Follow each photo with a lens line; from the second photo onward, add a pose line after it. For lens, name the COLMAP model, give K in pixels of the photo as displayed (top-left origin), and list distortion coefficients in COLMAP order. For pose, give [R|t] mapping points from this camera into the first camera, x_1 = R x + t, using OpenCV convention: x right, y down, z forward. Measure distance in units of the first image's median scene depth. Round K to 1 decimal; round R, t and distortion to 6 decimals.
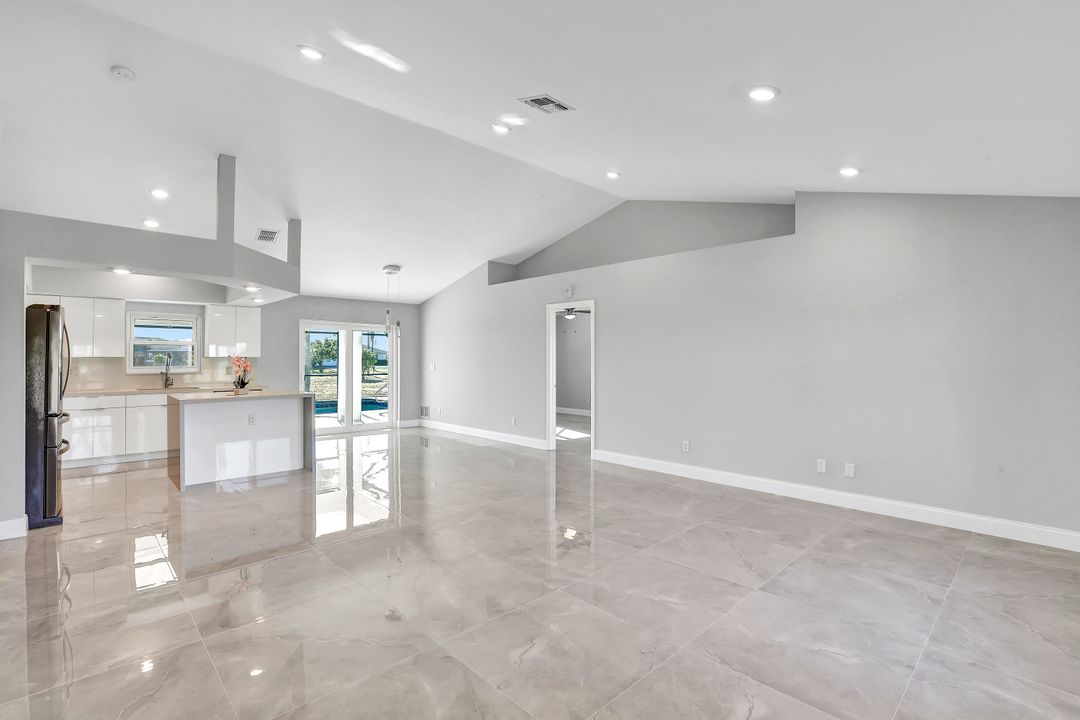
lens RADIAL K [[497.1, 0, 543.1], [0, 497.1, 353.4], [0, 0, 1]] dist [-0.032068, 0.006787]
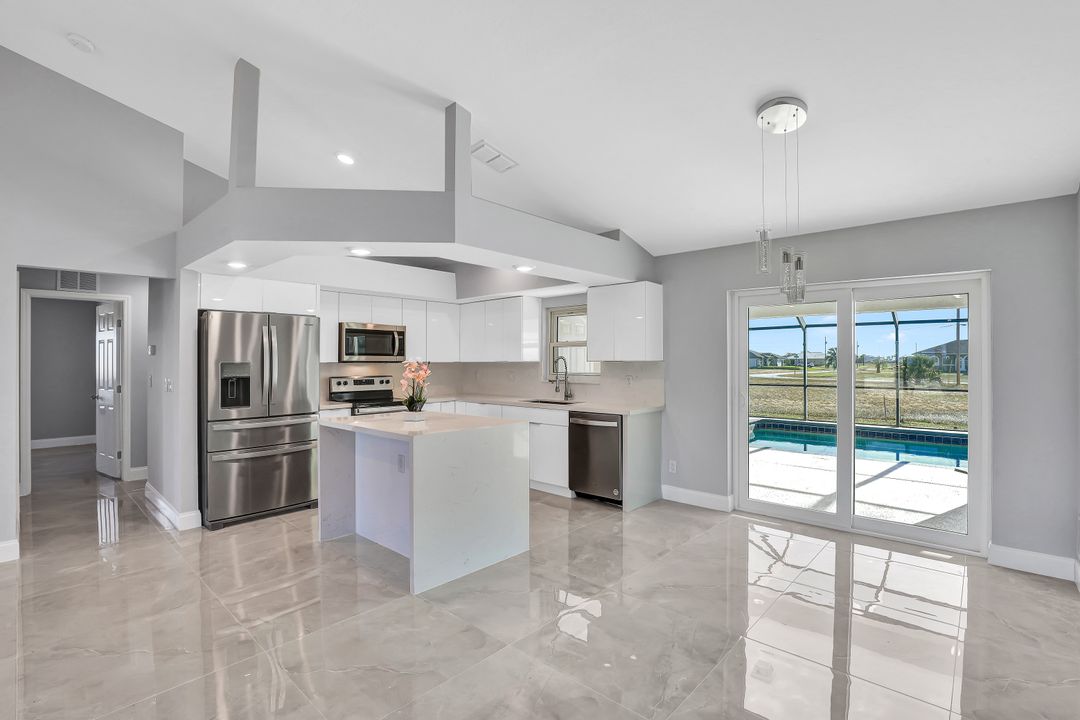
lens RADIAL K [[497.1, 0, 553.4], [0, 497.1, 354.0], [0, 0, 1]] dist [-0.032068, 0.006787]
pose [[0.080848, -0.015199, -0.996611, 0.058427], [0.010898, 0.999837, -0.014364, 0.010063], [0.996667, -0.009700, 0.081000, 1.428601]]
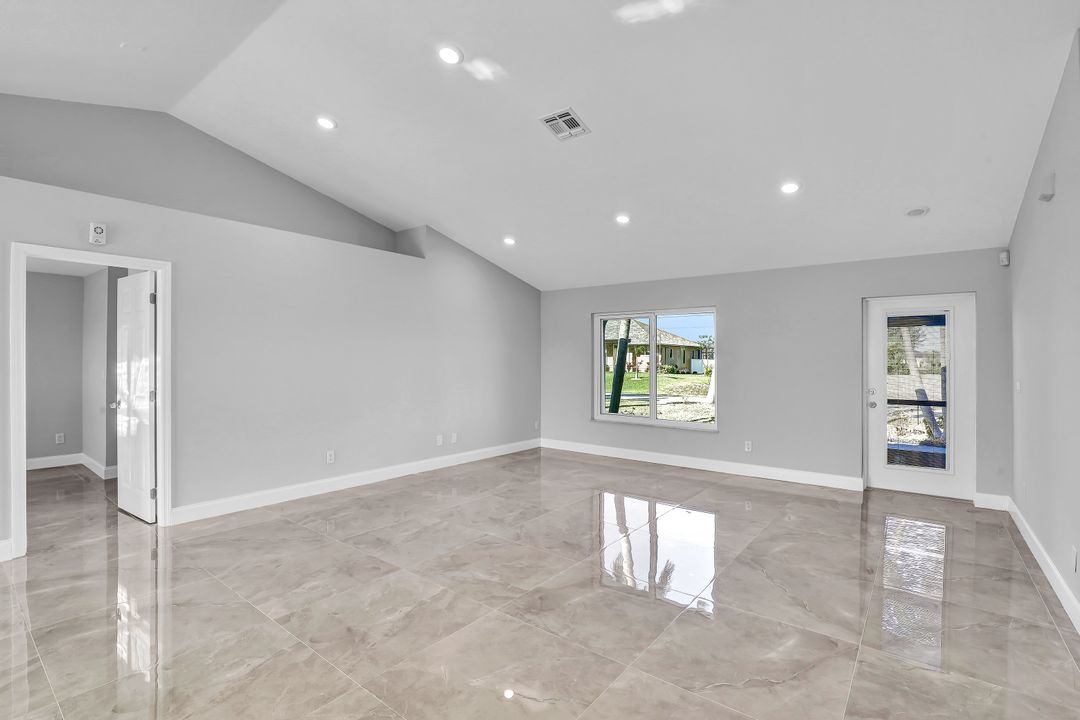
lens RADIAL K [[497.1, 0, 556.6], [0, 497.1, 353.7], [0, 0, 1]] dist [-0.032068, 0.006787]
pose [[-0.161584, 0.008475, 0.986823, -0.833247], [-0.013508, 0.999850, -0.010798, 0.004709], [-0.986767, -0.015075, -0.161445, 0.933778]]
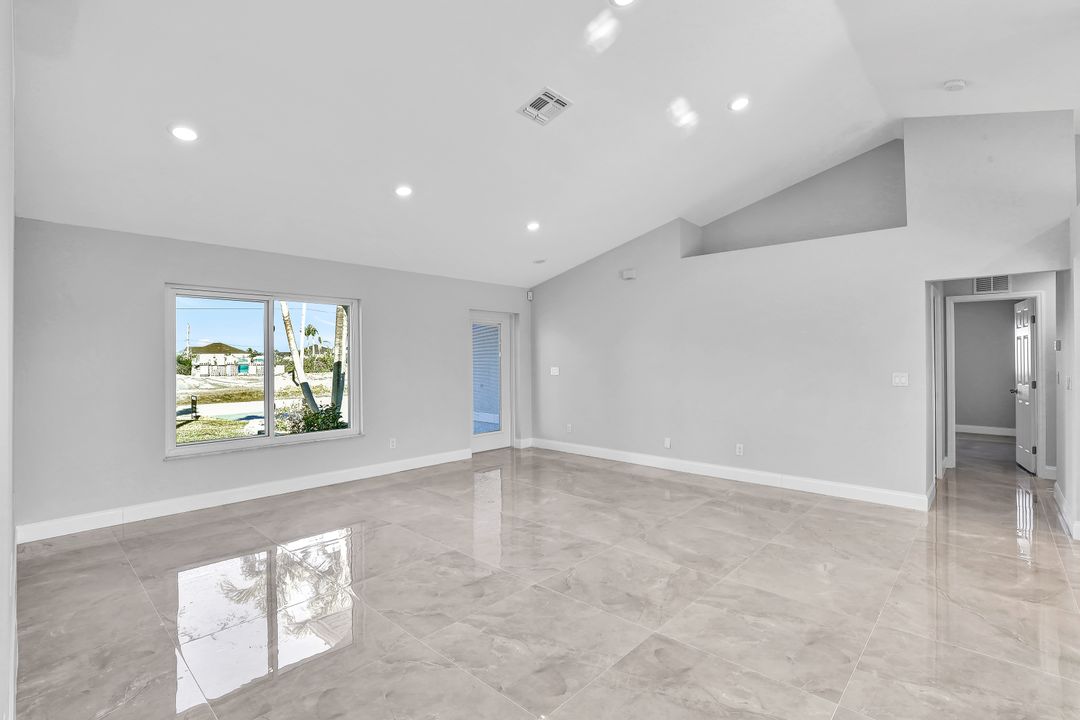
lens RADIAL K [[497.1, 0, 550.2], [0, 497.1, 356.1], [0, 0, 1]] dist [-0.032068, 0.006787]
pose [[-0.997587, -0.001313, -0.069417, 0.056064], [-0.000449, 0.999922, -0.012457, 0.012253], [0.069428, -0.012395, -0.997510, 1.568393]]
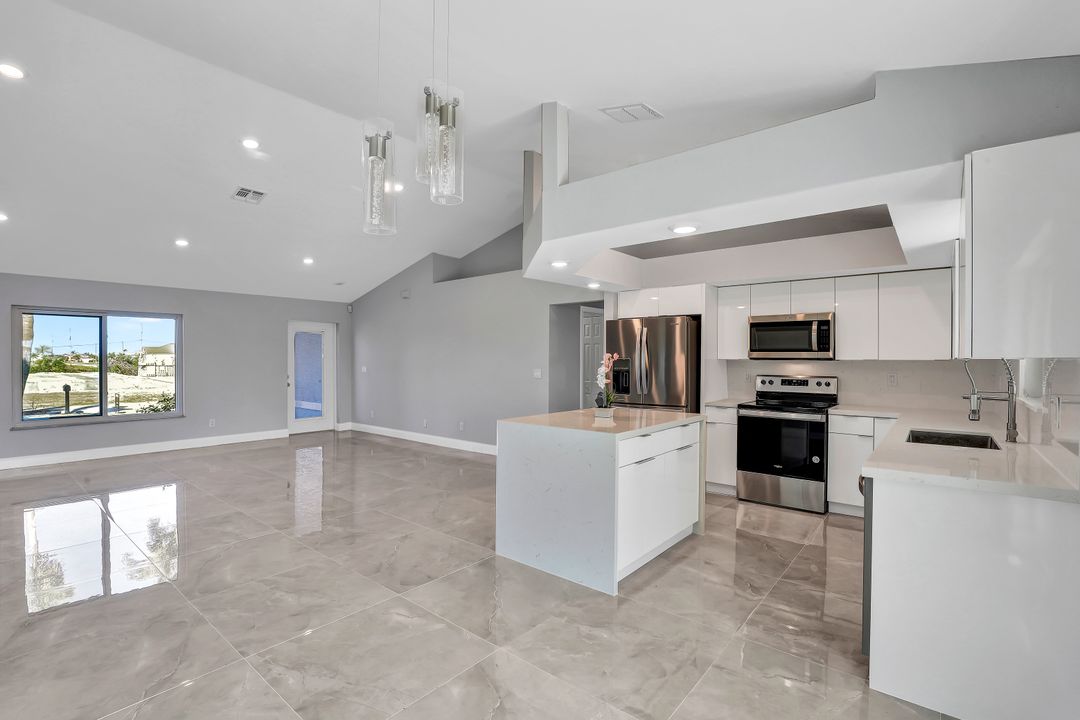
lens RADIAL K [[497.1, 0, 546.3], [0, 497.1, 357.9], [0, 0, 1]] dist [-0.032068, 0.006787]
pose [[-0.993036, -0.001401, -0.117802, -0.583696], [-0.000168, 0.999945, -0.010474, 0.015727], [0.117810, -0.010381, -0.992982, 2.070499]]
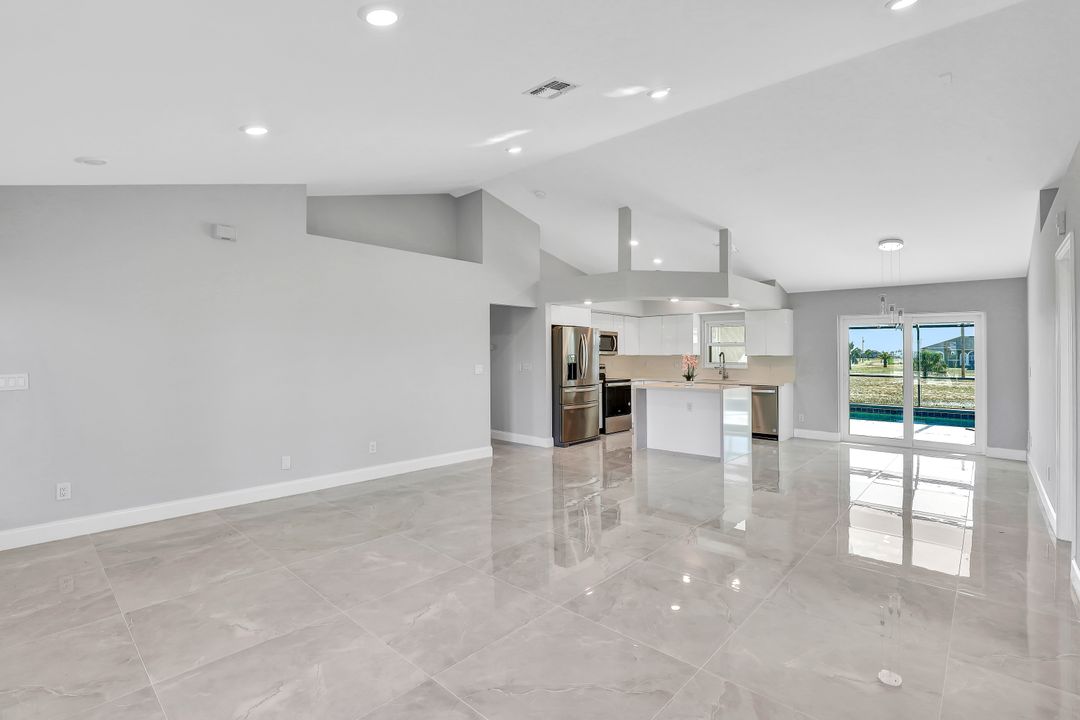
lens RADIAL K [[497.1, 0, 555.8], [0, 497.1, 341.3], [0, 0, 1]] dist [-0.032068, 0.006787]
pose [[0.079428, -0.028267, -0.996440, 0.754558], [0.006558, 0.999591, -0.027834, 0.005834], [0.996819, -0.004324, 0.079581, 0.722661]]
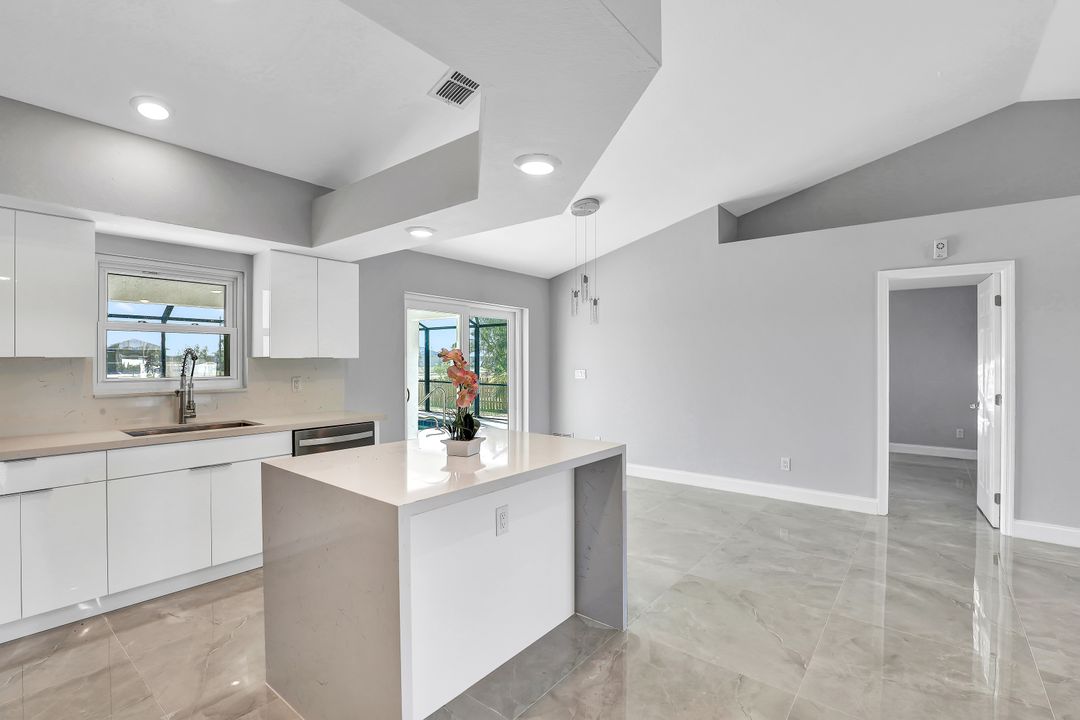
lens RADIAL K [[497.1, 0, 543.6], [0, 497.1, 357.9], [0, 0, 1]] dist [-0.032068, 0.006787]
pose [[0.990716, 0.002592, 0.135925, -0.766239], [-0.003950, 0.999945, 0.009726, 0.002278], [-0.135892, -0.010173, 0.990671, 0.764046]]
